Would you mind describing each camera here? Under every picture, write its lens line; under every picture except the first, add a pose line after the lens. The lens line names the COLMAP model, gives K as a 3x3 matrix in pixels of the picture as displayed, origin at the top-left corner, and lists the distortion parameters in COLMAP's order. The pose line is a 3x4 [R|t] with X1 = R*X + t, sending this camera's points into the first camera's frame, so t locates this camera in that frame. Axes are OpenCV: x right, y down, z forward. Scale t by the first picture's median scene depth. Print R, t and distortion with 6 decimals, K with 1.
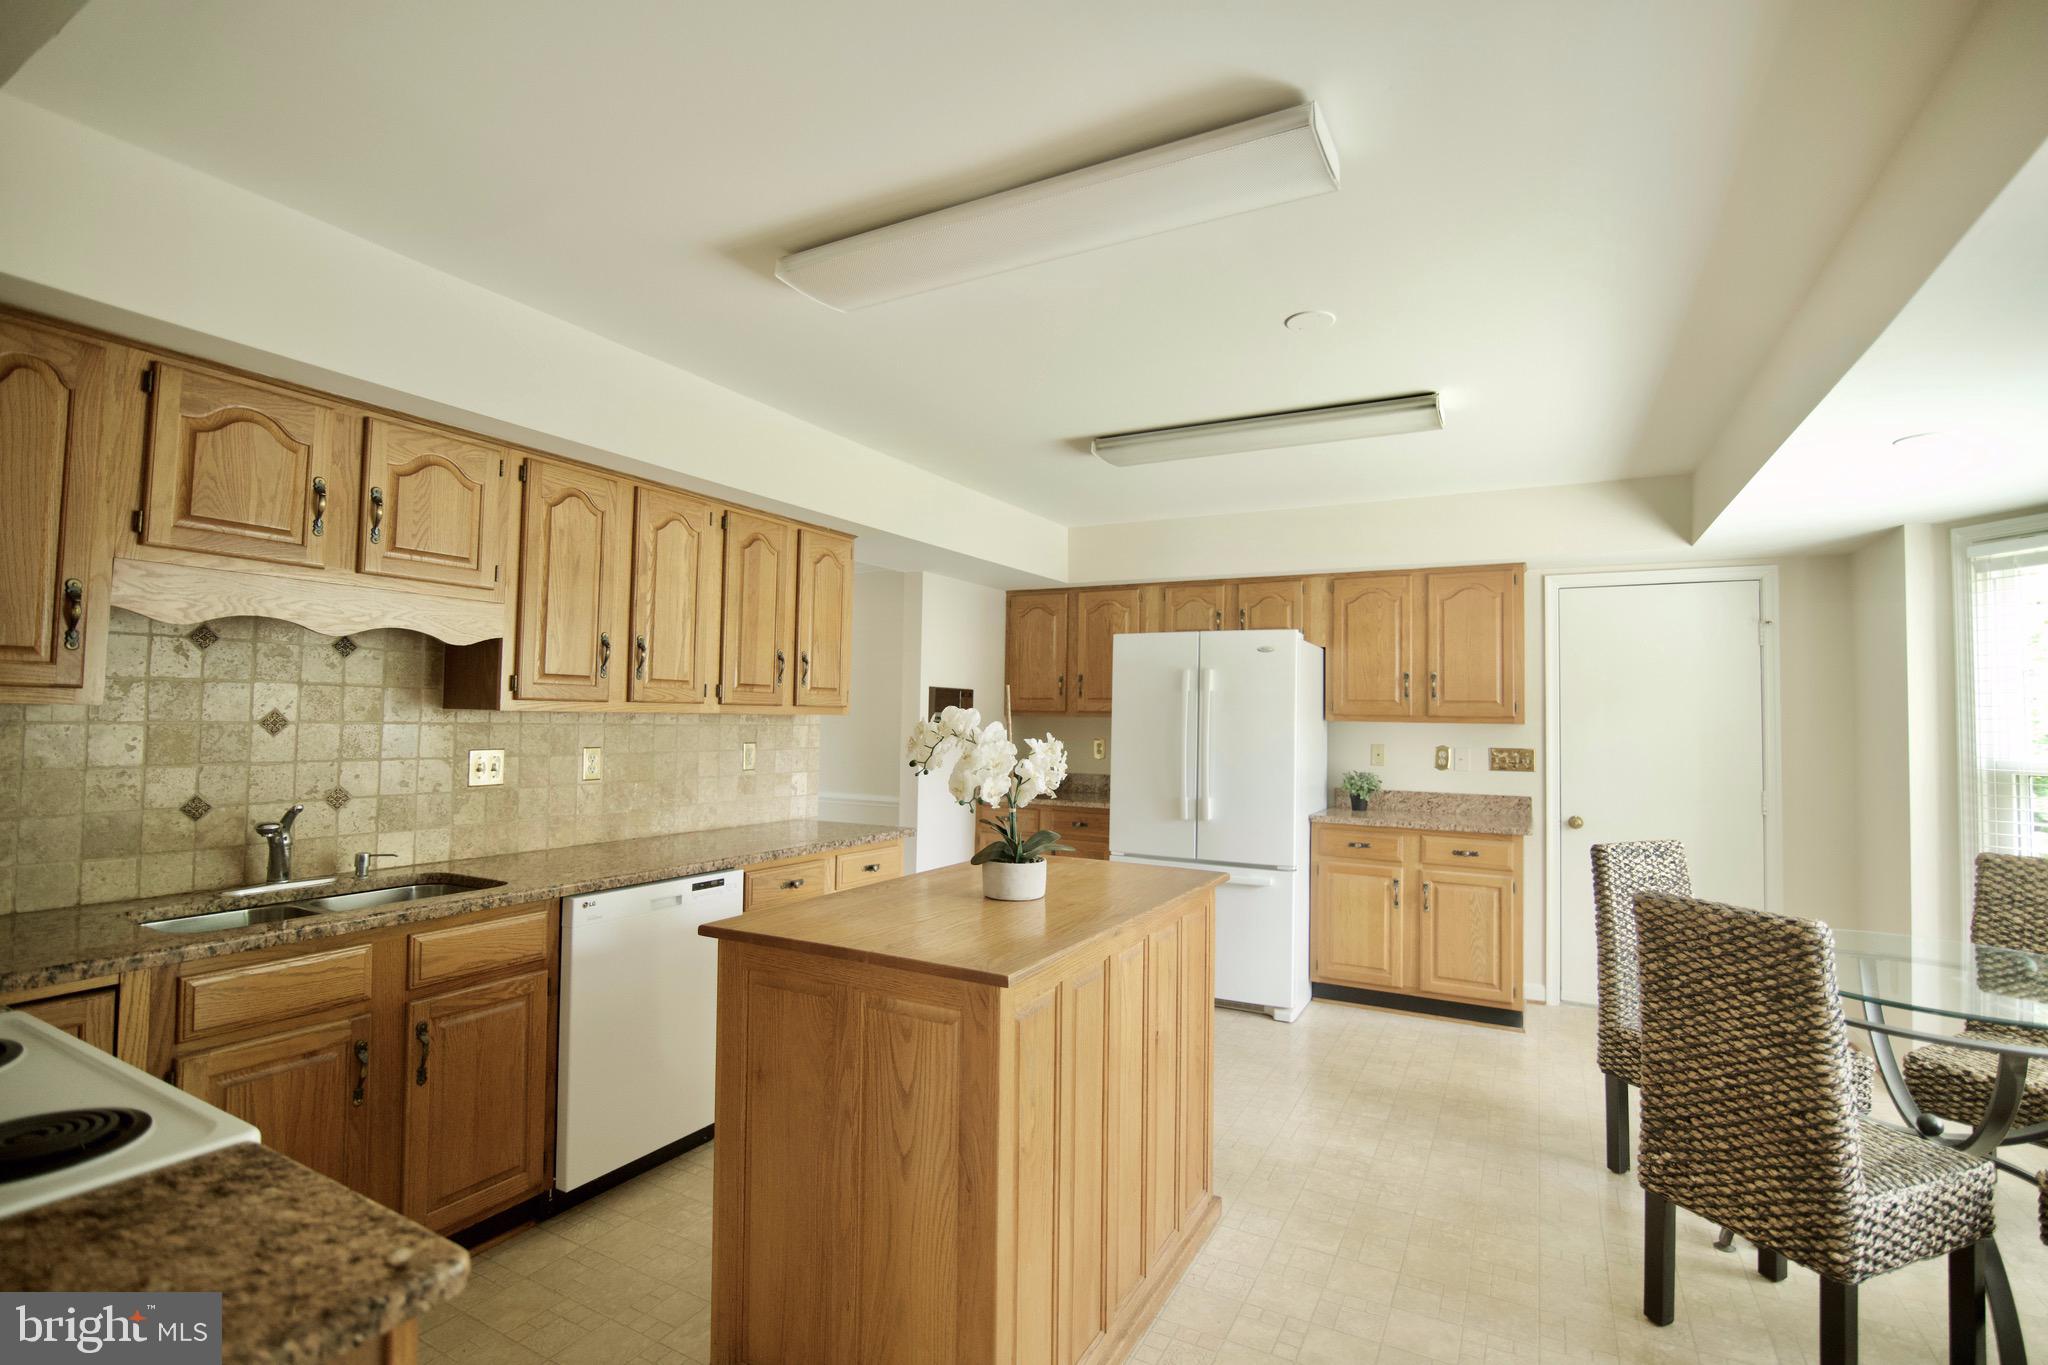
lens RADIAL K [[940.8, 0, 1024.0], [0, 940.8, 682.5], [0, 0, 1]] dist [-0.001998, -0.000361]
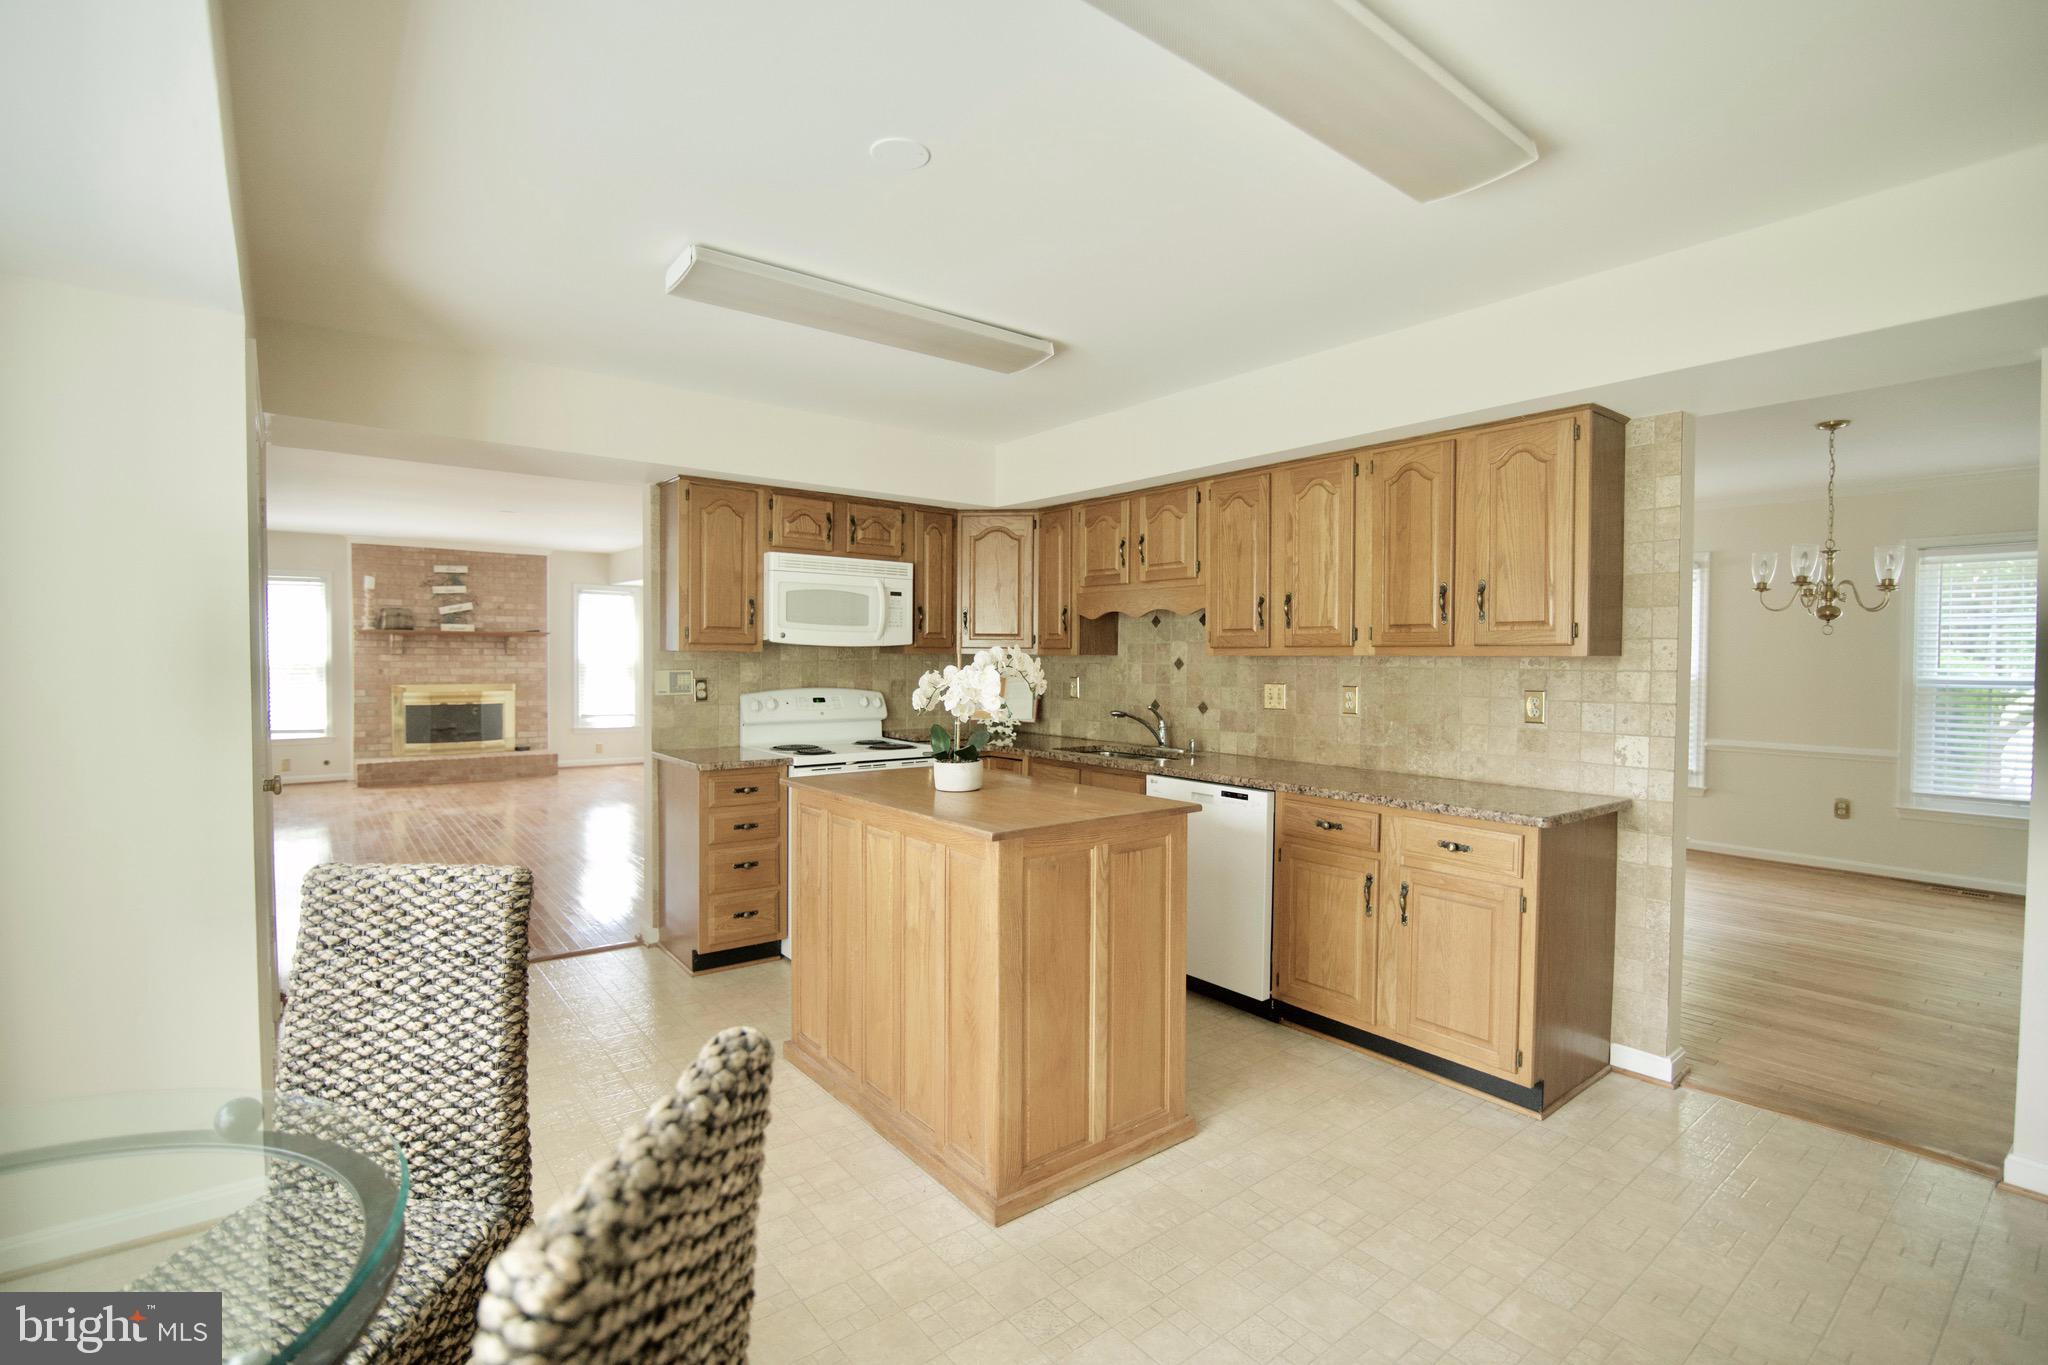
lens RADIAL K [[940.8, 0, 1024.0], [0, 940.8, 682.5], [0, 0, 1]] dist [-0.001998, -0.000361]
pose [[-0.377419, 0.008037, -0.926008, 0.784890], [0.024071, 0.999710, -0.001134, 0.055094], [0.925730, -0.022718, -0.377502, 1.058716]]
